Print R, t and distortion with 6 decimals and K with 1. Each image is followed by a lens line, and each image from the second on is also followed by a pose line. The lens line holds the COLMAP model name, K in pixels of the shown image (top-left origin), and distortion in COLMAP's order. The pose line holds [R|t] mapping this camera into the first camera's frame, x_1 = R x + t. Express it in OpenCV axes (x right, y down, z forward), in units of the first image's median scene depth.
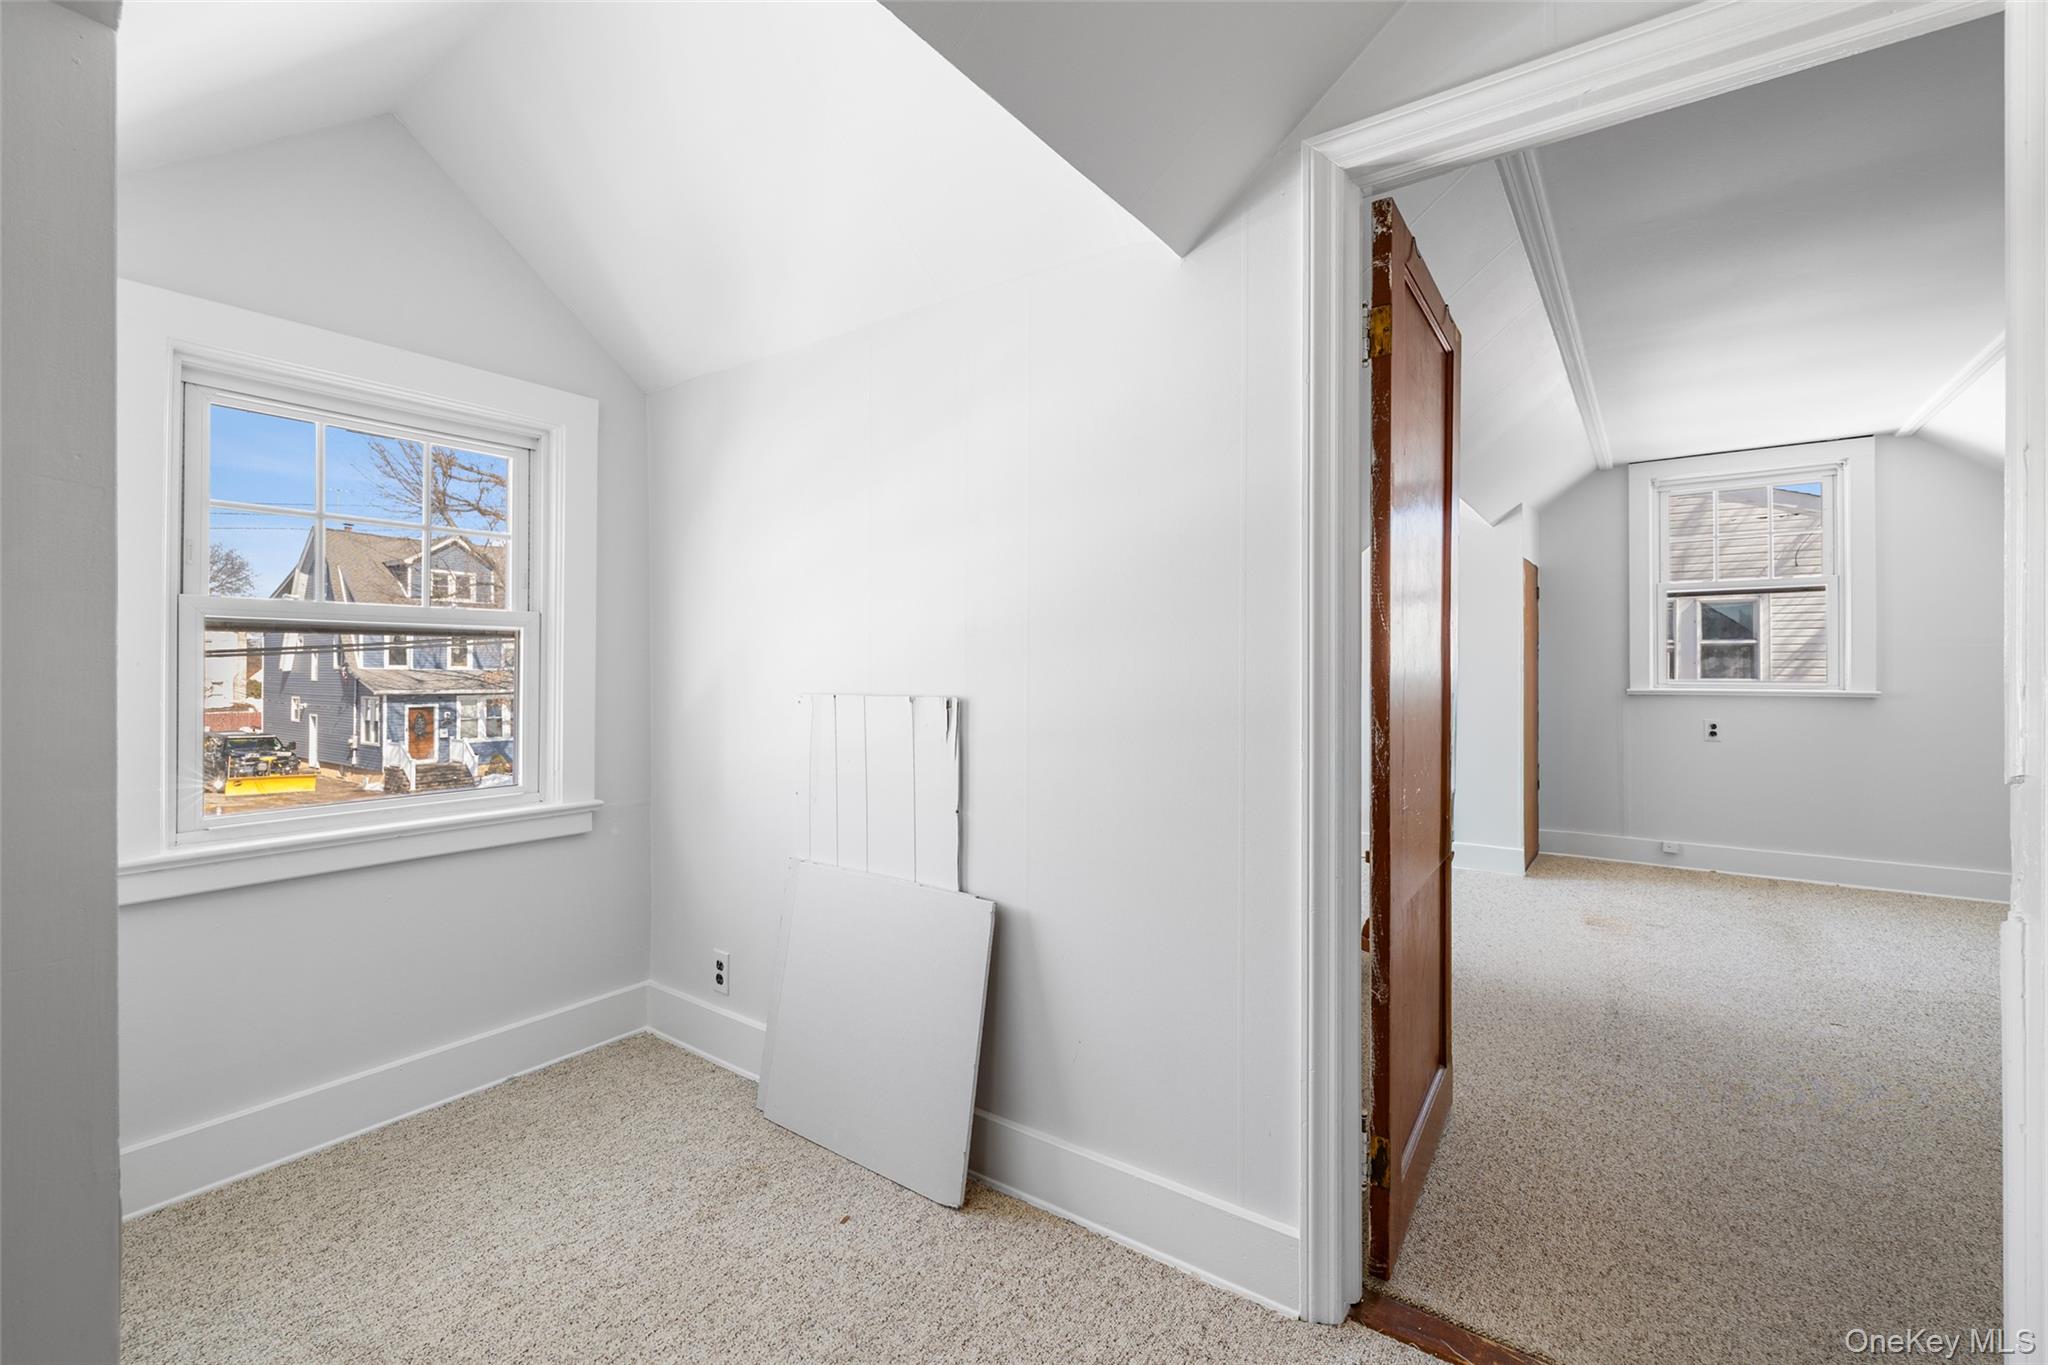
lens RADIAL K [[877.0, 0, 1025.3], [0, 877.0, 673.6], [0, 0, 1]] dist [-0.004637, -0.000090]
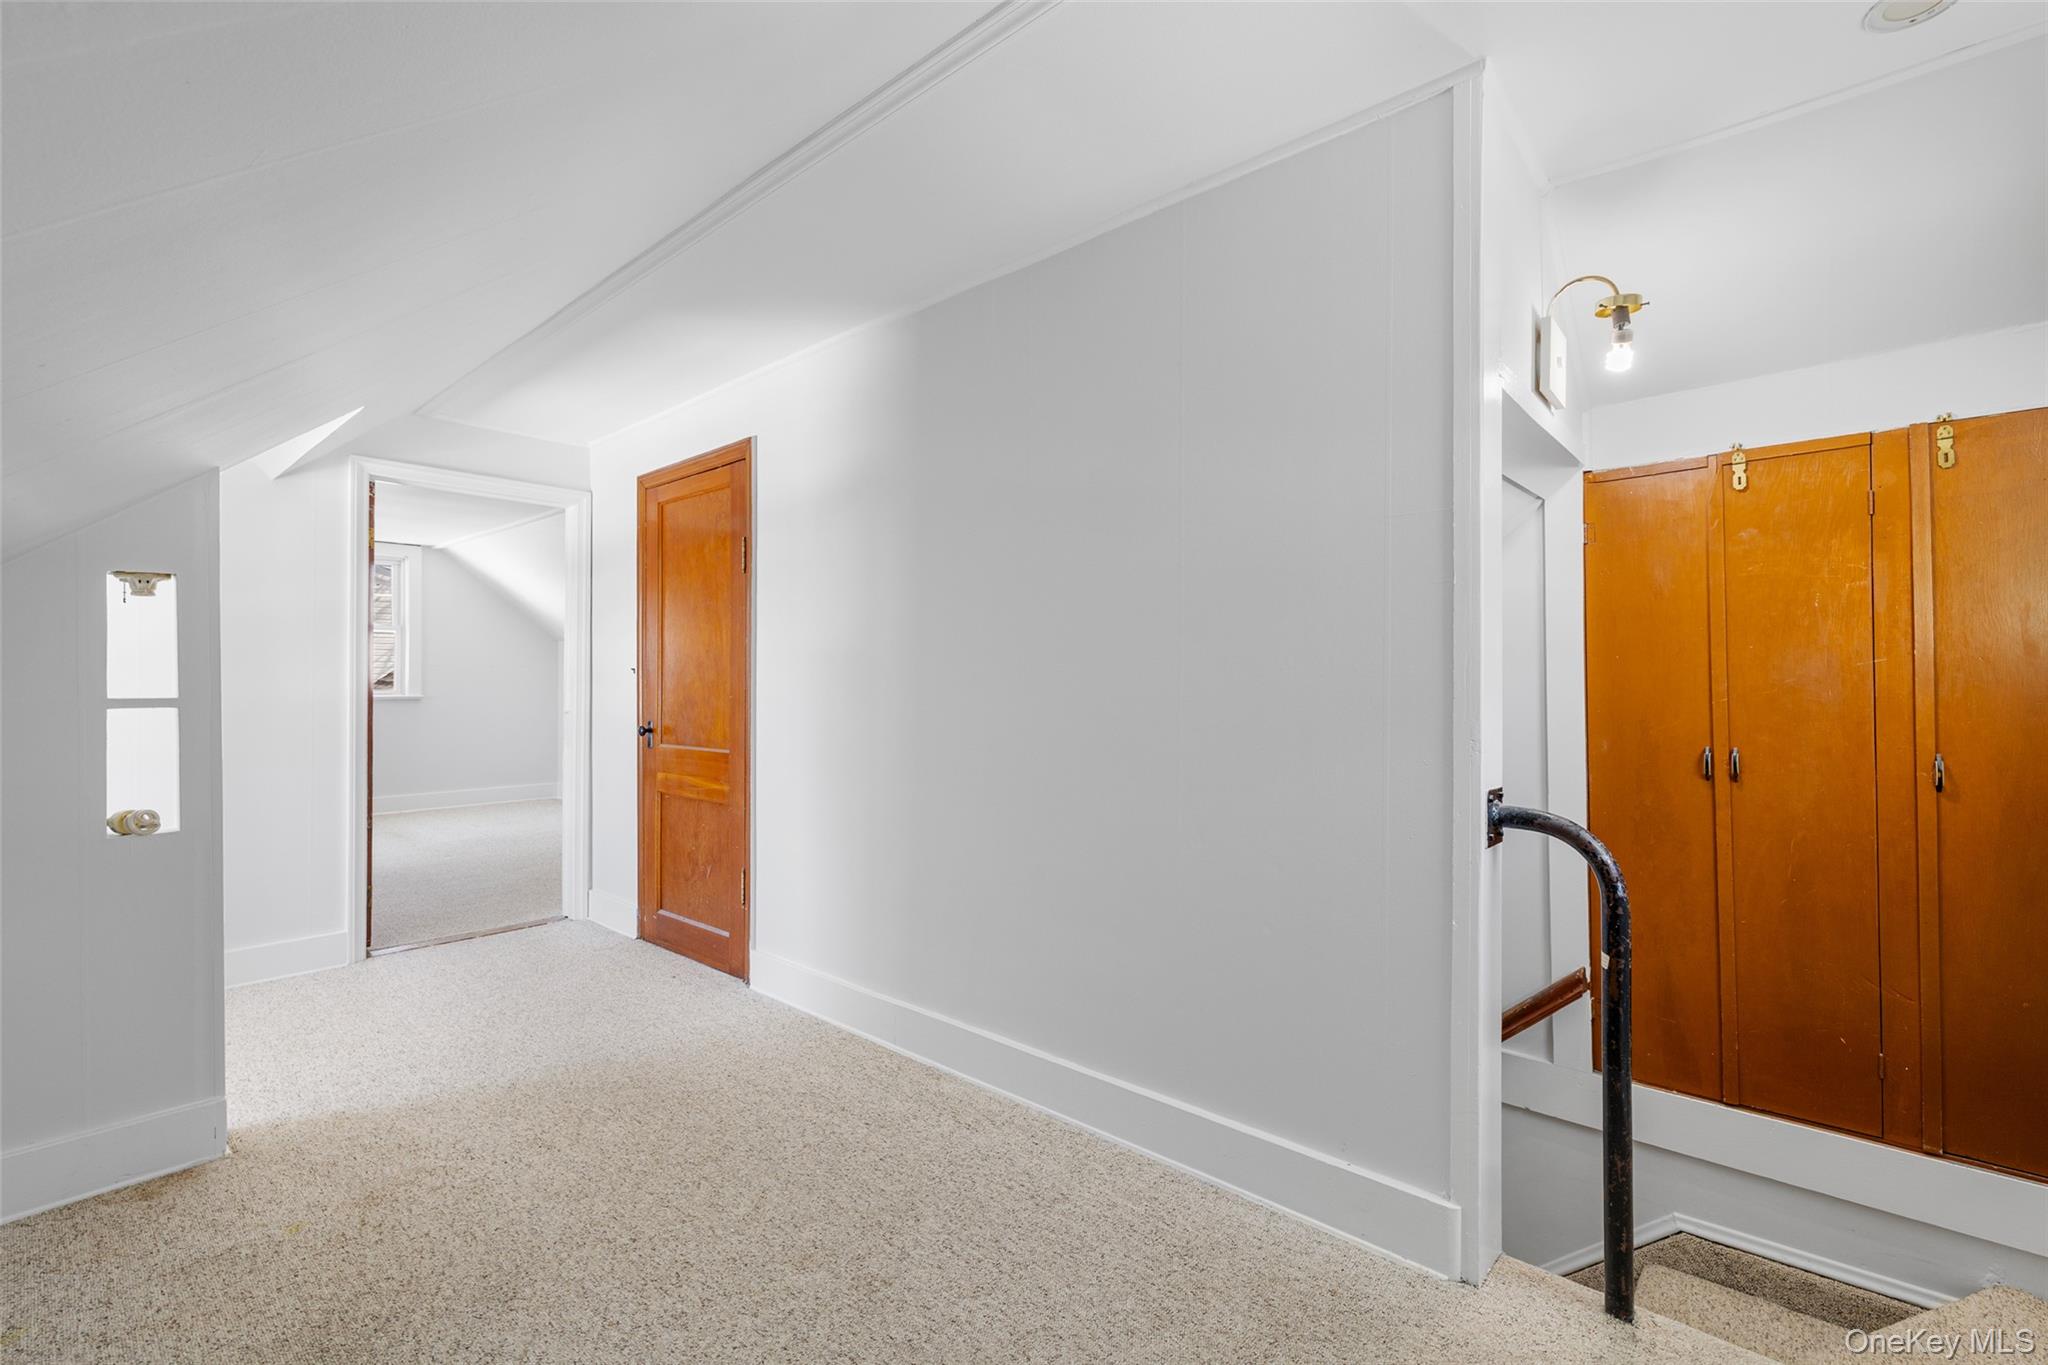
lens RADIAL K [[877.0, 0, 1025.8], [0, 877.0, 680.6], [0, 0, 1]] dist [-0.004637, -0.000090]
pose [[0.092080, 0.004287, 0.995742, -0.609806], [-0.002523, 0.999989, -0.004072, -0.004477], [-0.995748, -0.002137, 0.092089, -0.331315]]
